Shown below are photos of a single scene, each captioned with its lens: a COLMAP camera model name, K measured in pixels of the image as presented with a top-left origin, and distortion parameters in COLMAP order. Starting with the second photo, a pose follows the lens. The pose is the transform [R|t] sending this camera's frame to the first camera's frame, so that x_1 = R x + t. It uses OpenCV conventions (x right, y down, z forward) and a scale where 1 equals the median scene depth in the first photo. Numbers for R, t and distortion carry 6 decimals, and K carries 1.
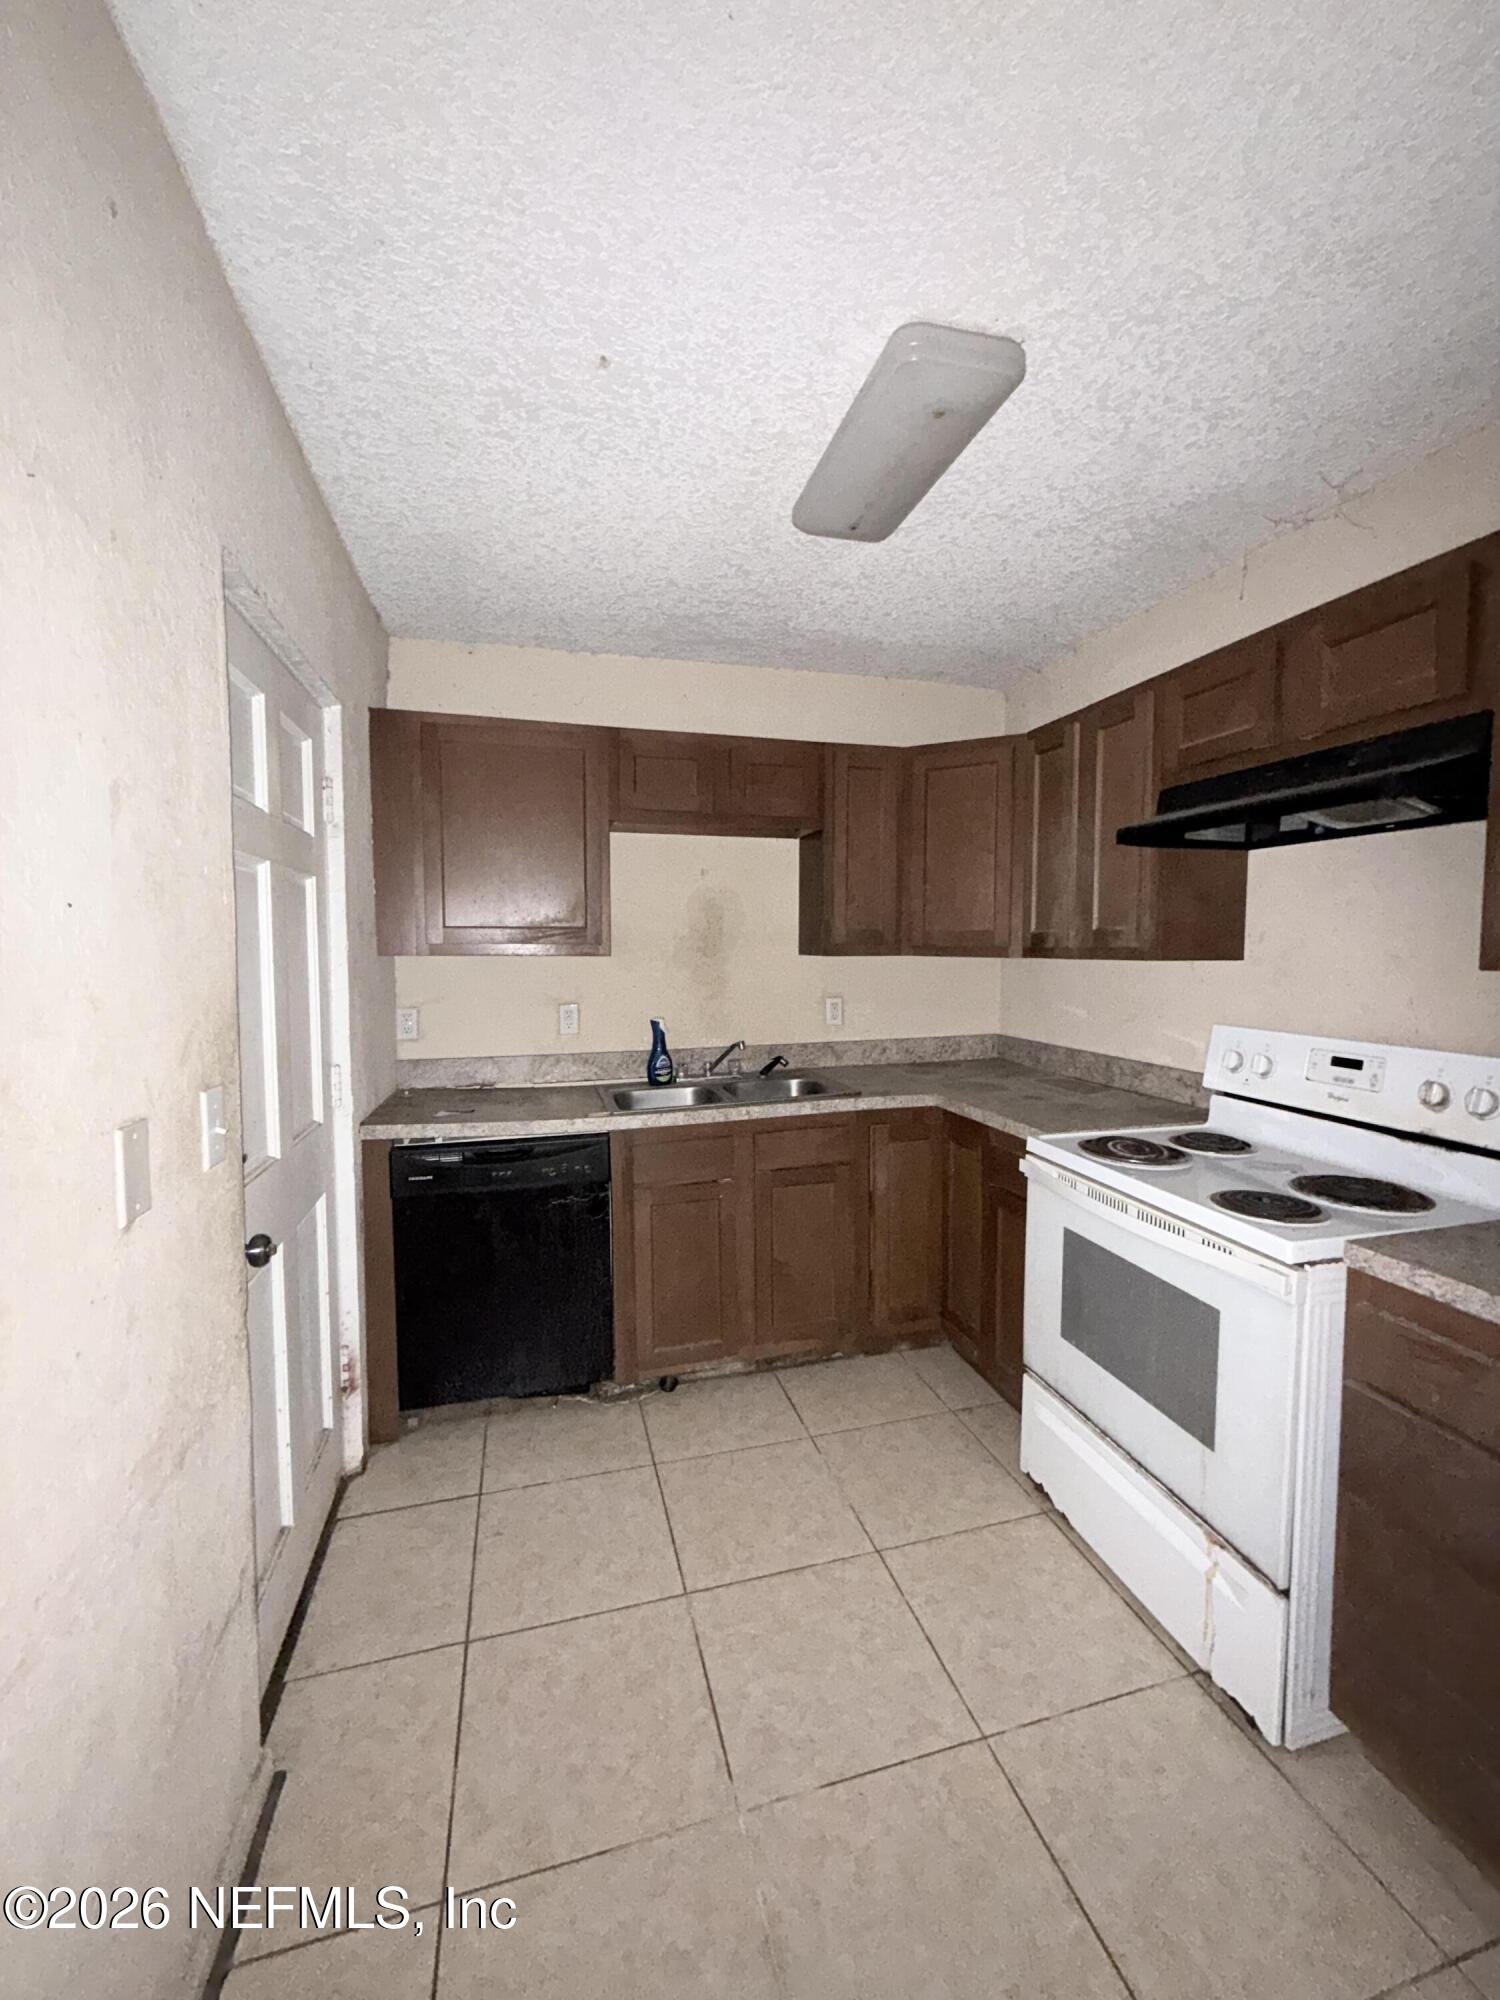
lens RADIAL K [[798.2, 0, 751.4], [0, 798.2, 996.6], [0, 0, 1]] dist [-0.001096, -0.000023]
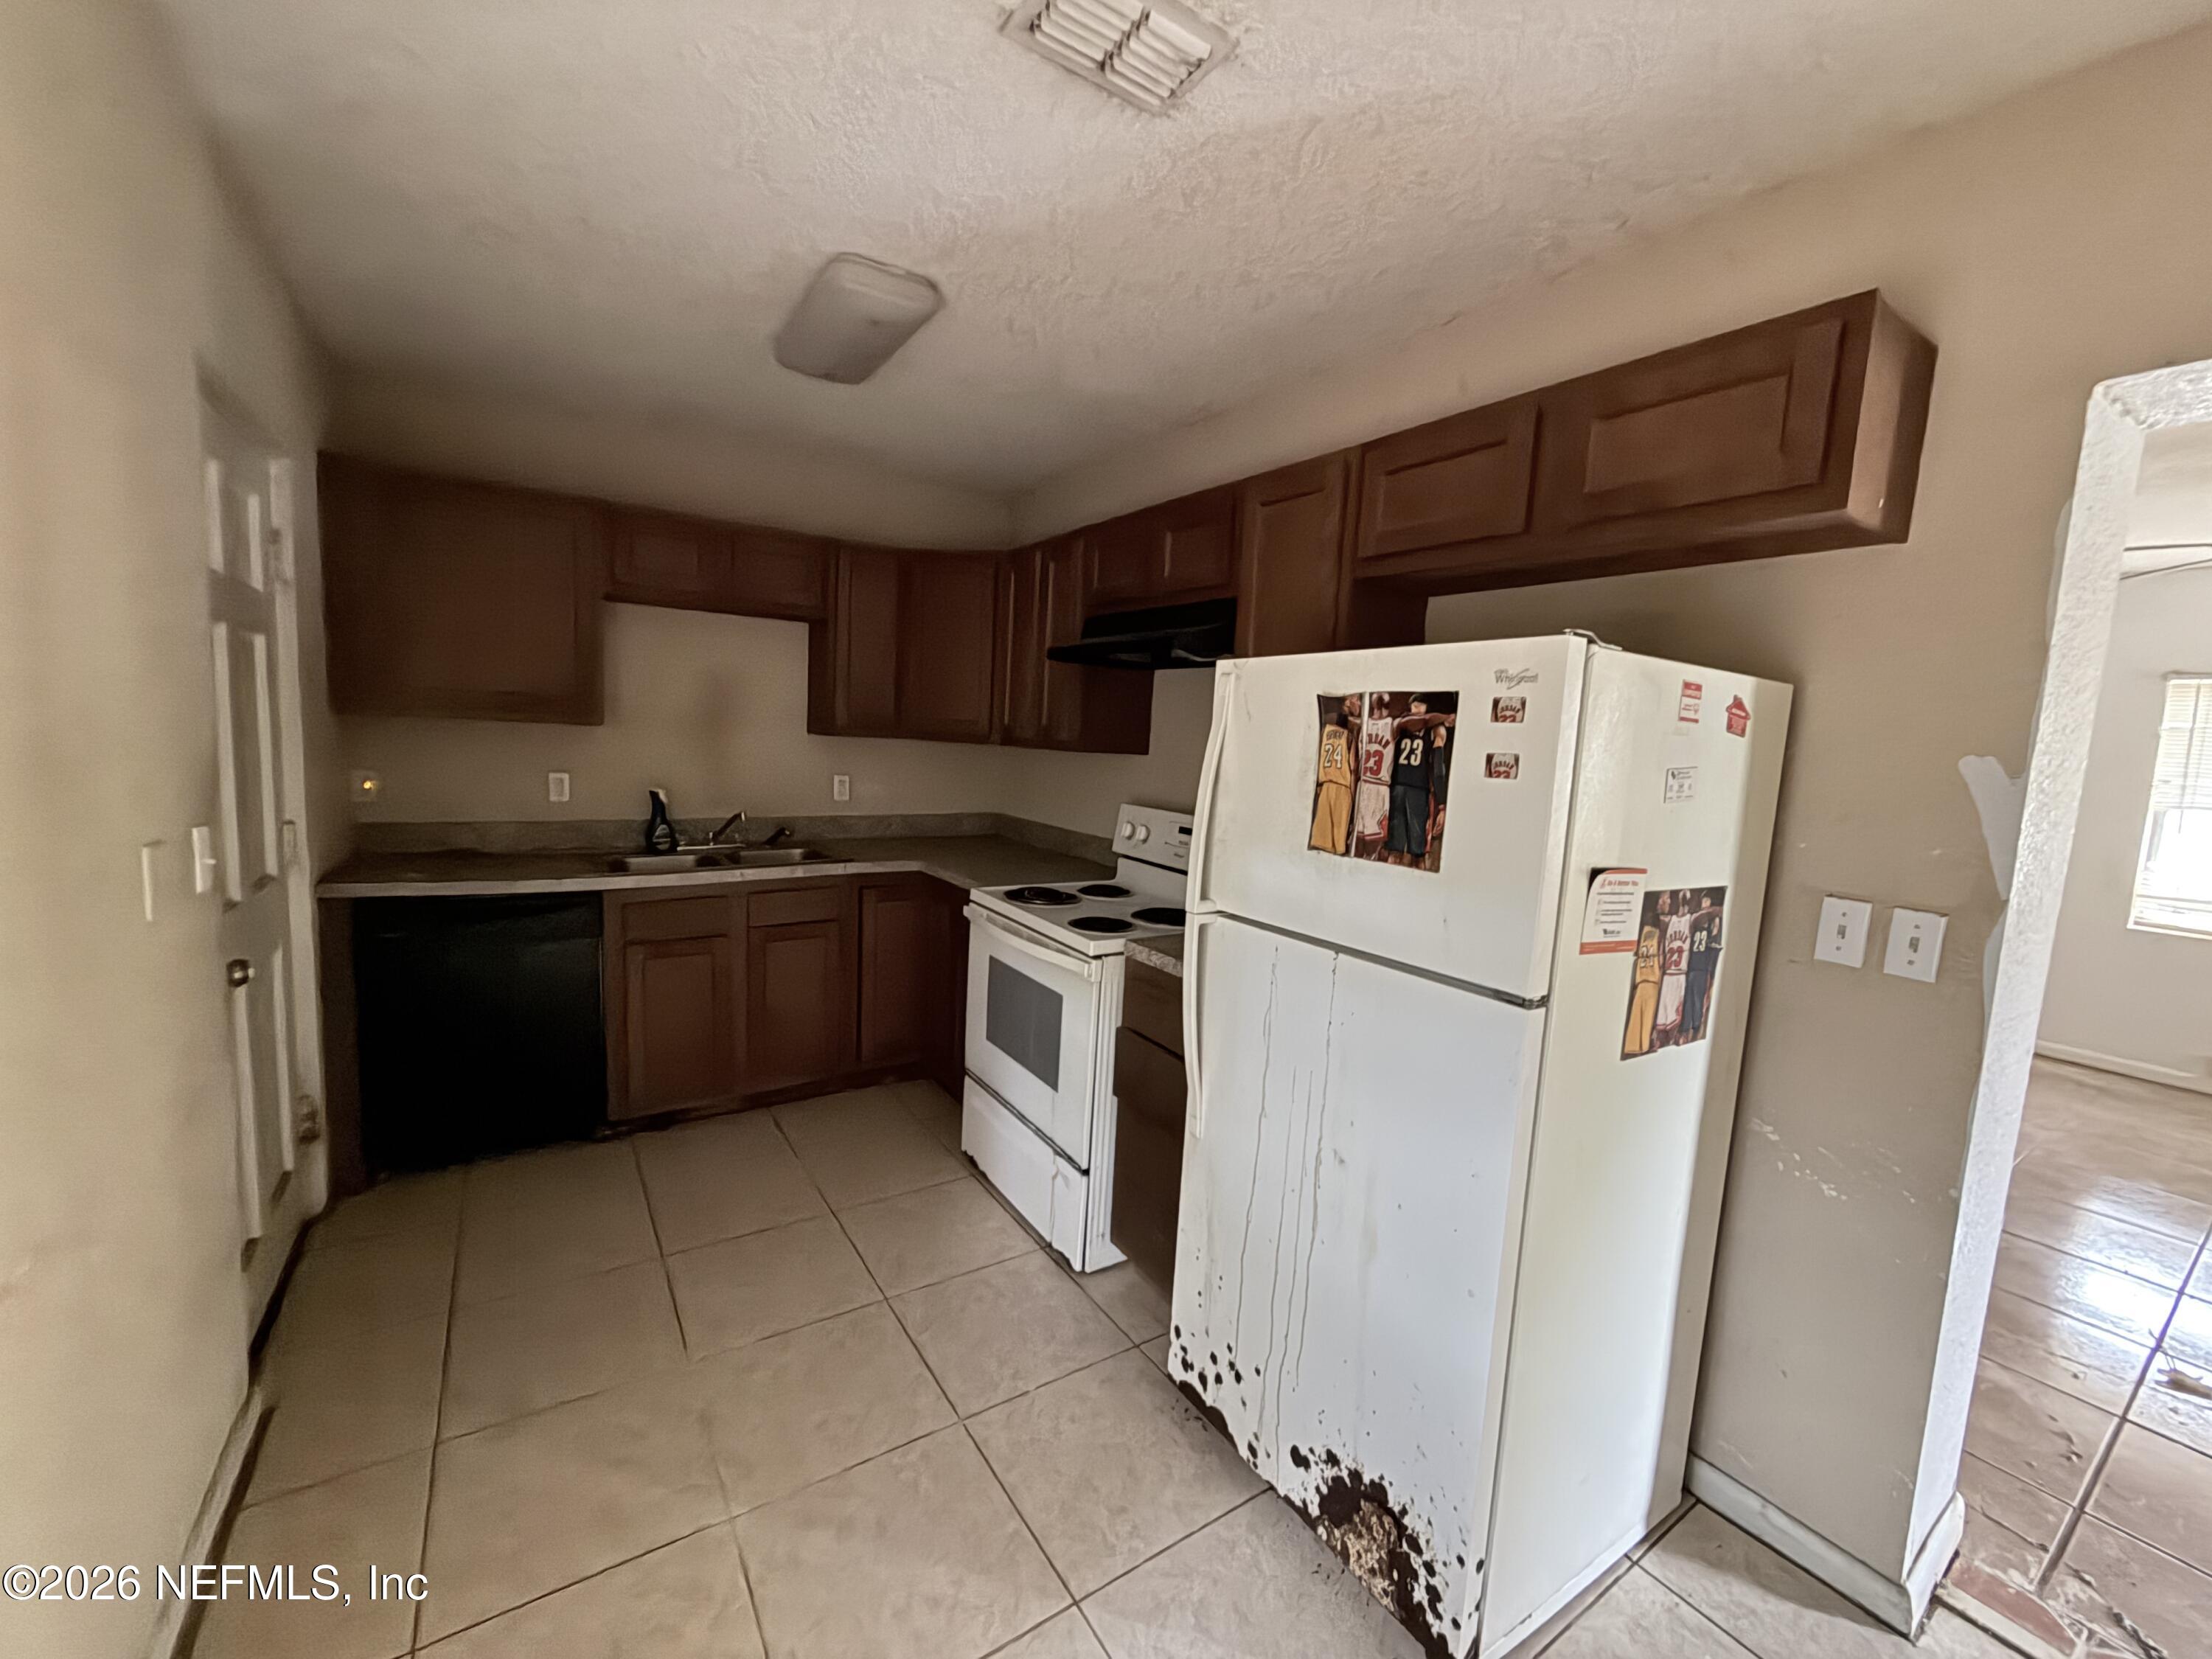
lens RADIAL K [[880.8, 0, 1100.2], [0, 880.8, 832.9], [0, 0, 1]] dist [-0.000192, -0.000091]
pose [[0.950821, 0.013775, 0.309435, 0.116967], [-0.031852, 0.998063, 0.053442, 0.008079], [-0.308100, -0.060670, 0.949418, -0.402813]]
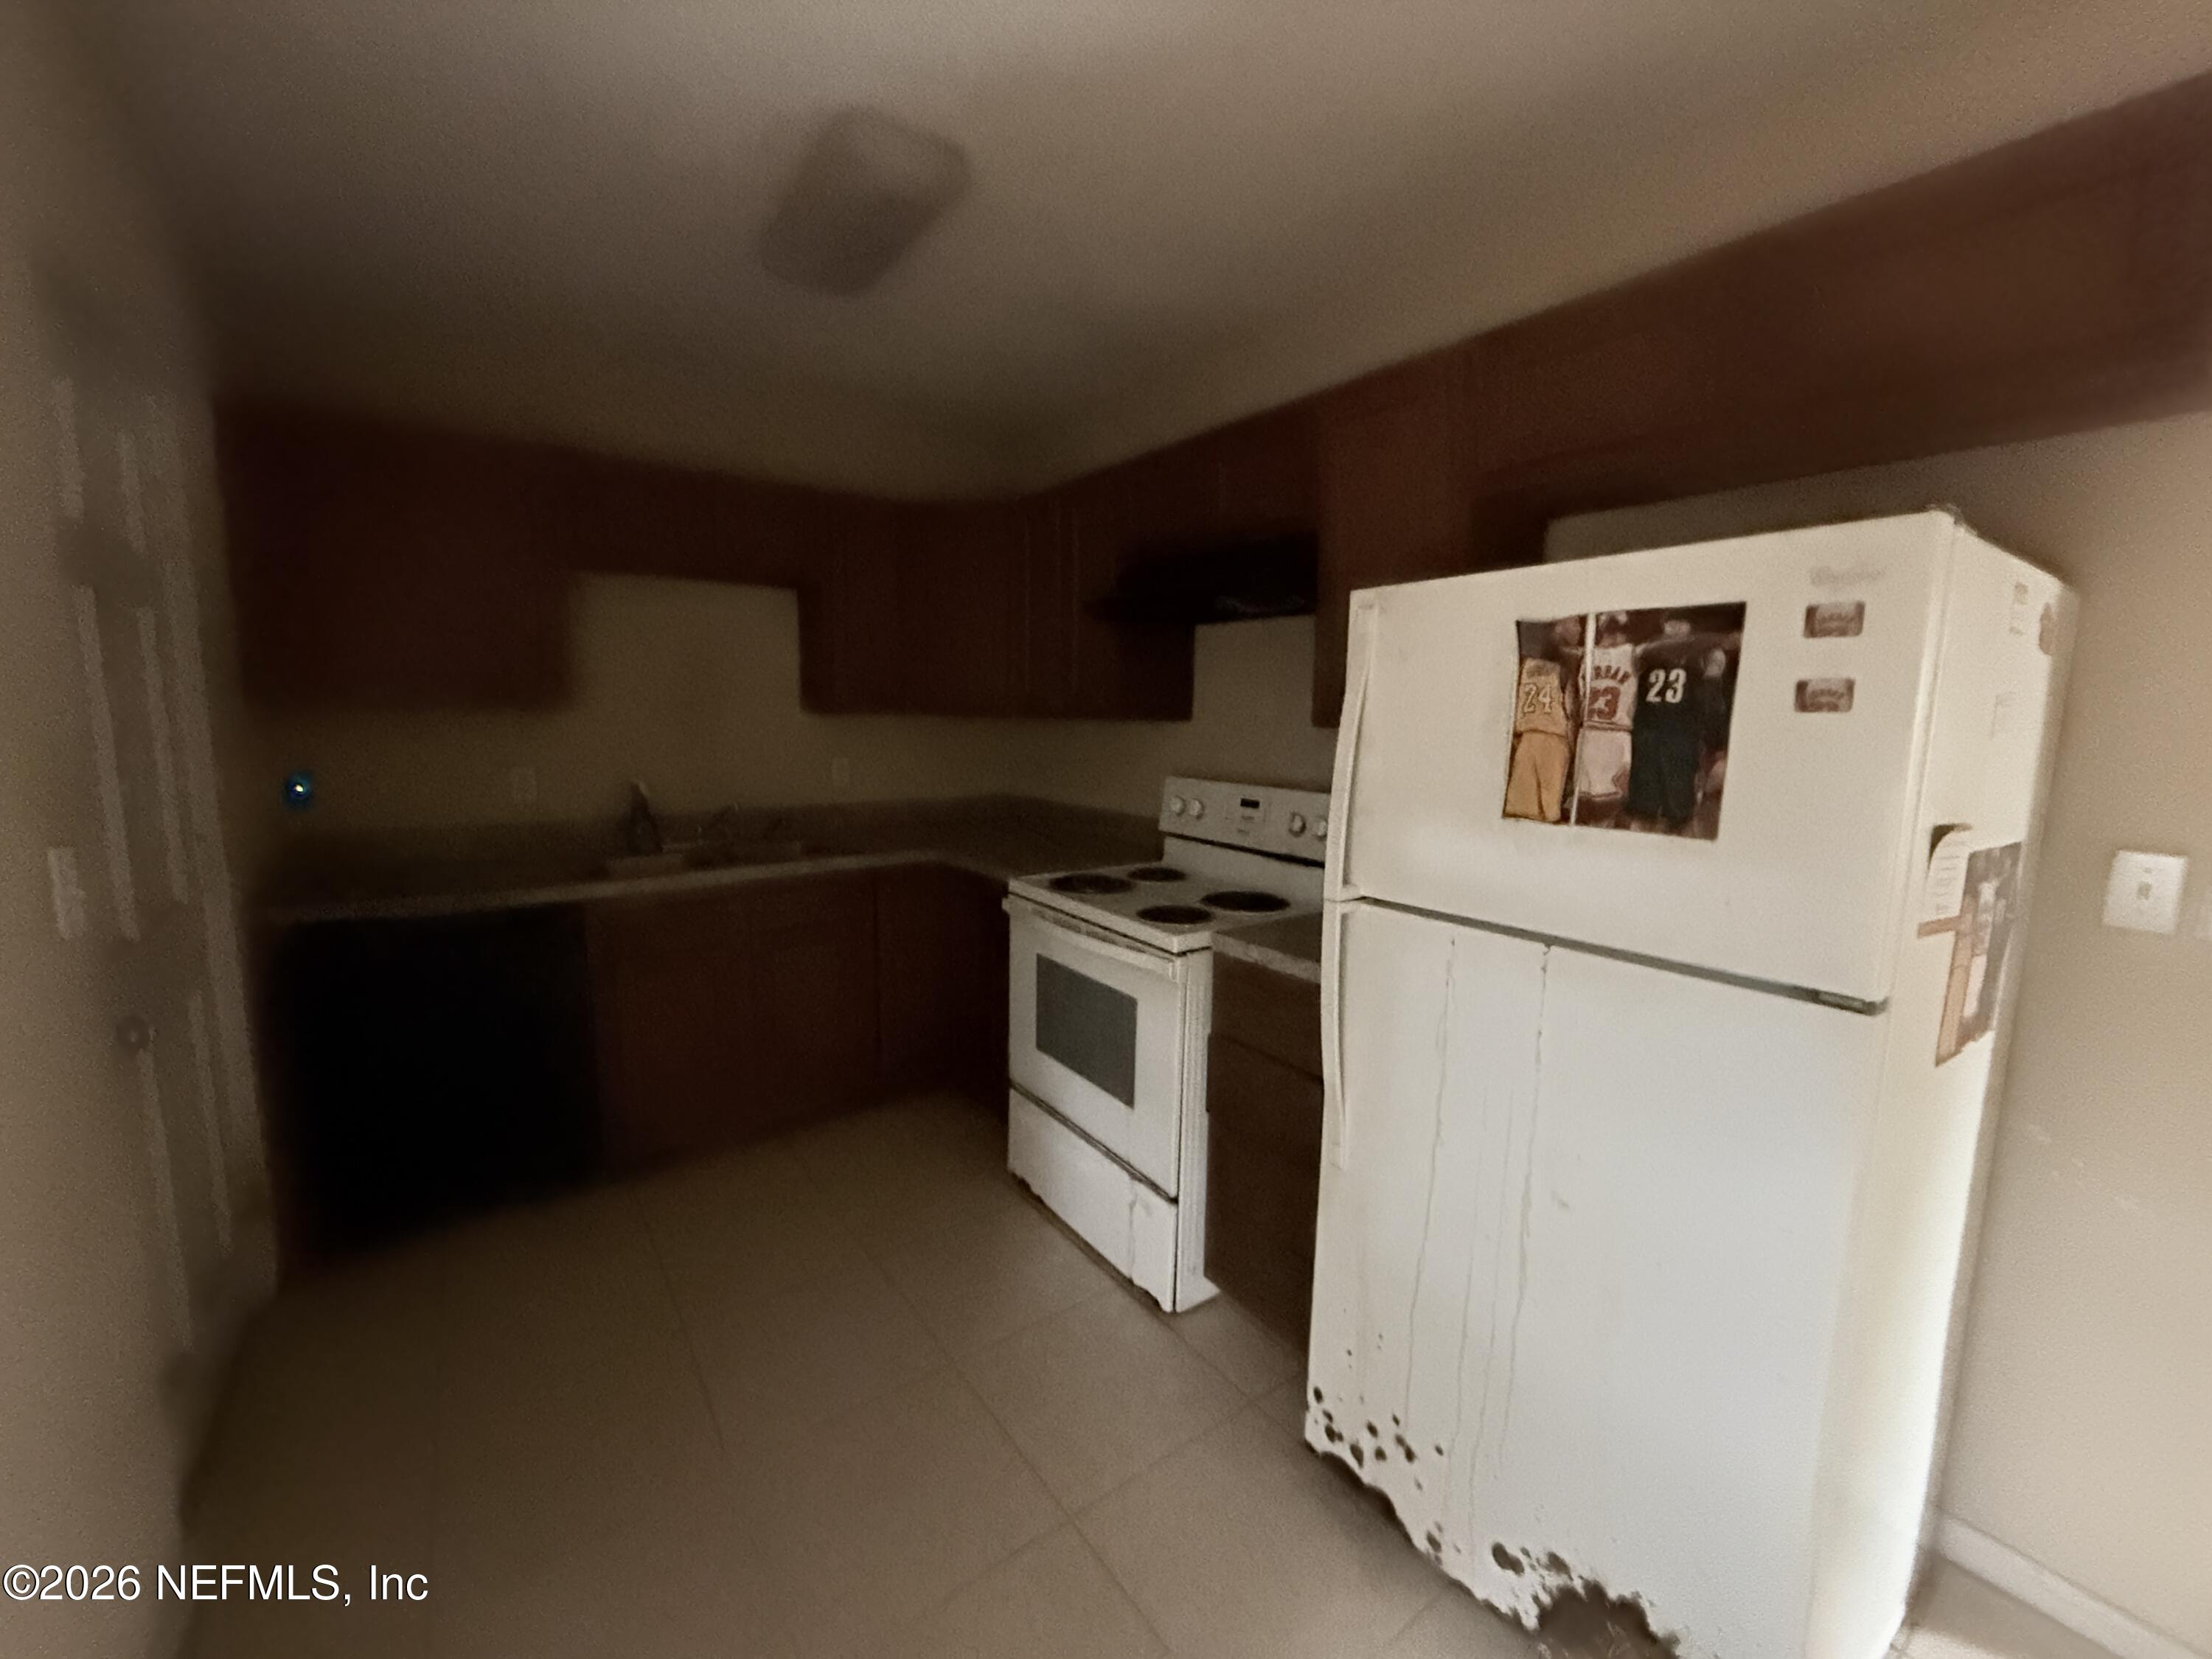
lens RADIAL K [[884.6, 0, 1099.0], [0, 884.6, 833.3], [0, 0, 1]] dist [-0.001466, -0.000297]
pose [[0.939810, -0.033790, 0.340024, 0.051356], [0.007550, 0.996909, 0.078199, 0.018669], [-0.341615, -0.070925, 0.937160, -0.204333]]
